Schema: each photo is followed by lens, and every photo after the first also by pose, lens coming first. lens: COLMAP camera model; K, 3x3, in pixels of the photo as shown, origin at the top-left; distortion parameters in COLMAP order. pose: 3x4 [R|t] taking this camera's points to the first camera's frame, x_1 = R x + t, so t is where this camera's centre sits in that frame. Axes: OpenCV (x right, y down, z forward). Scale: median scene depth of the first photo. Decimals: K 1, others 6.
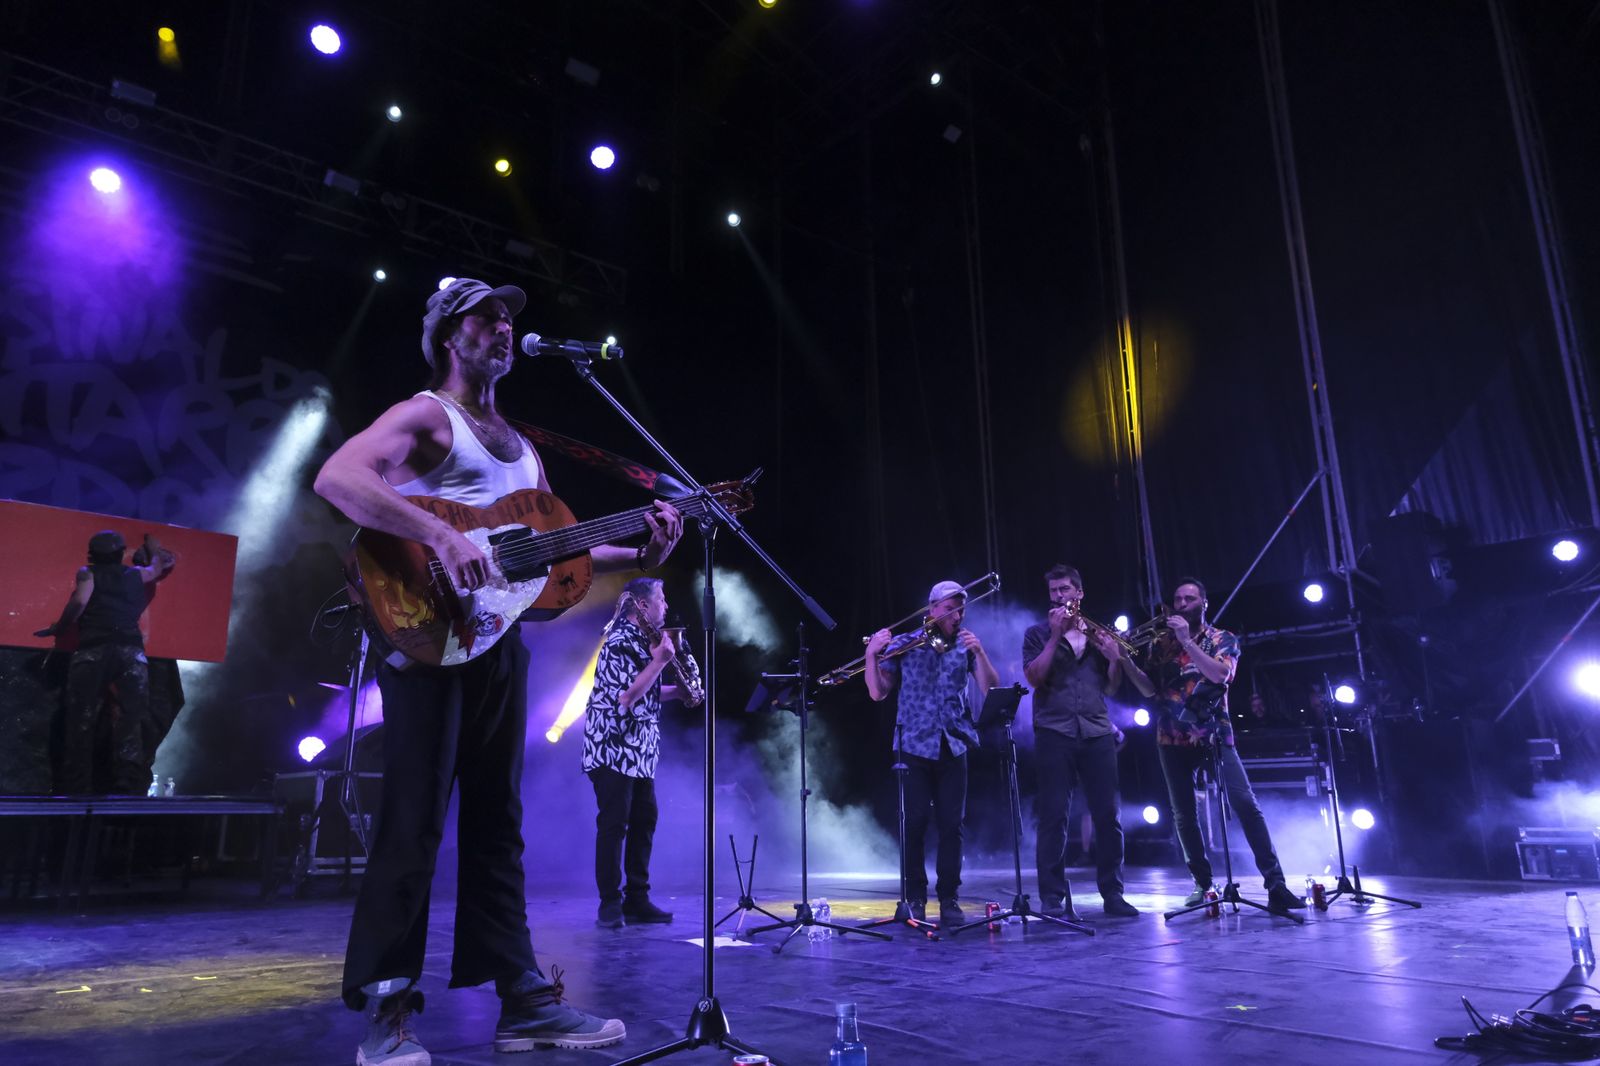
lens RADIAL K [[1025.8, 0, 800.0], [0, 1025.8, 533.0], [0, 0, 1]] dist [0.006763, 0.003718]
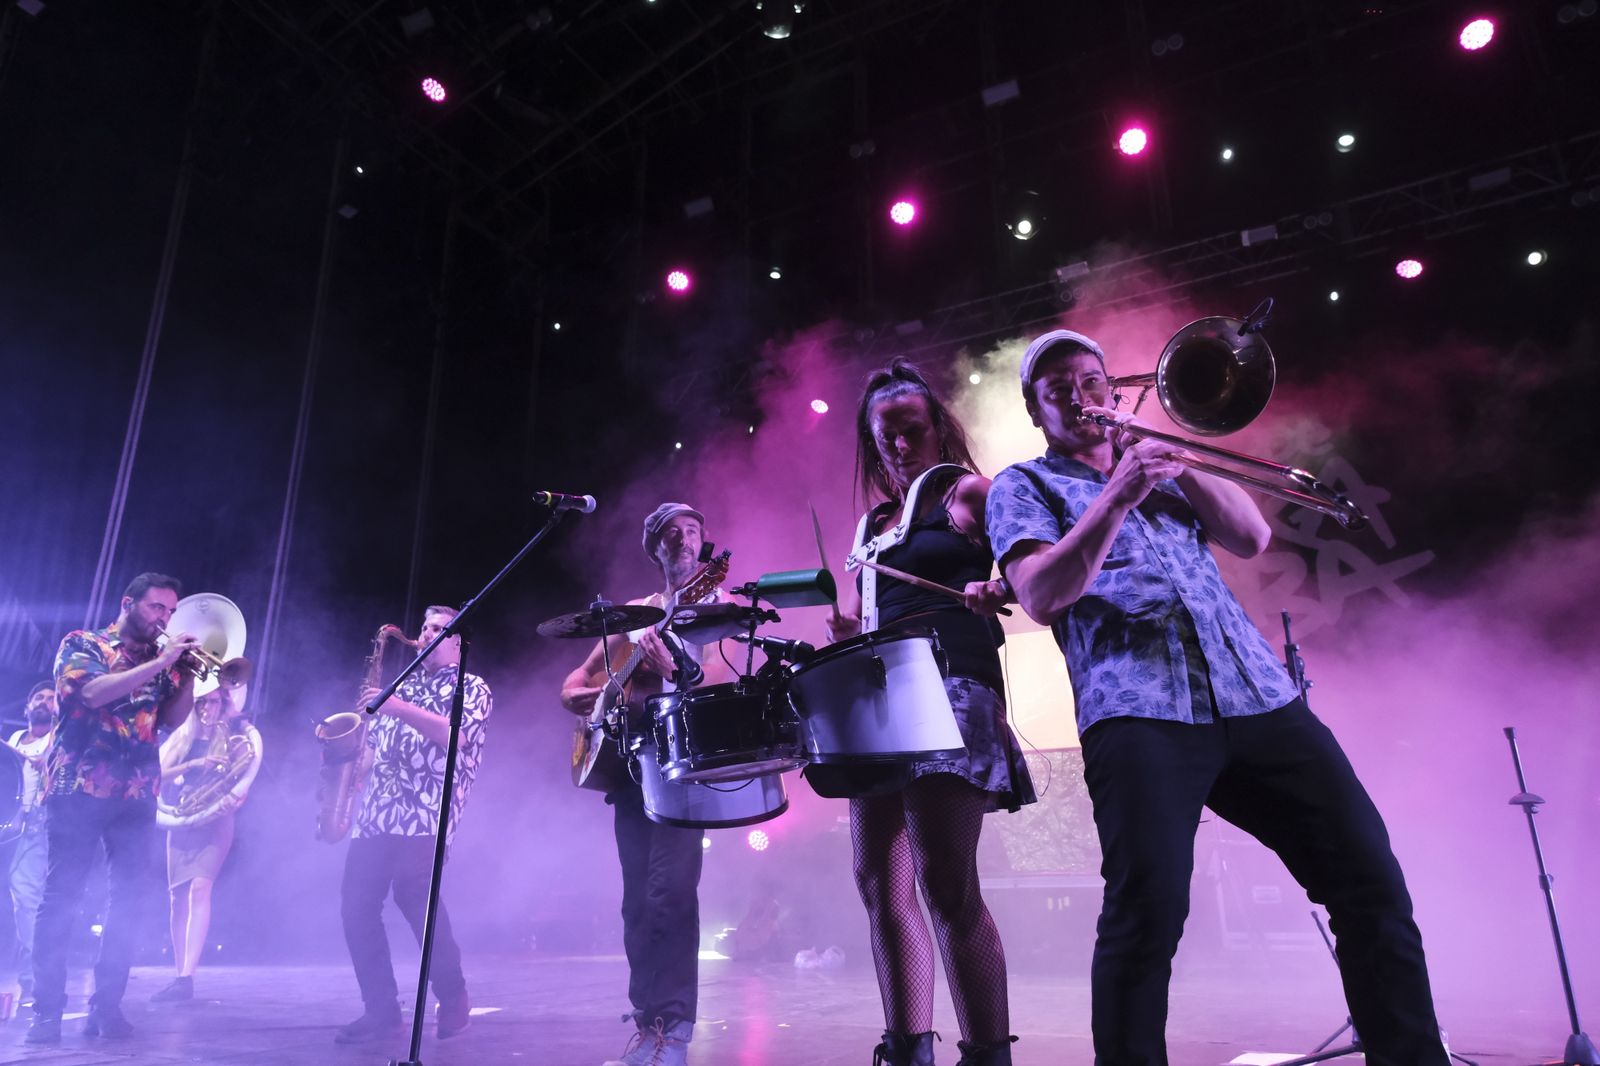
lens RADIAL K [[1044.8, 0, 800.0], [0, 1044.8, 533.0], [0, 0, 1]] dist [-0.003563, 0.006112]
pose [[0.417139, -0.304820, -0.856201, 0.155887], [0.244133, 0.945035, -0.217505, 0.042103], [0.875439, -0.118297, 0.468628, 0.127819]]
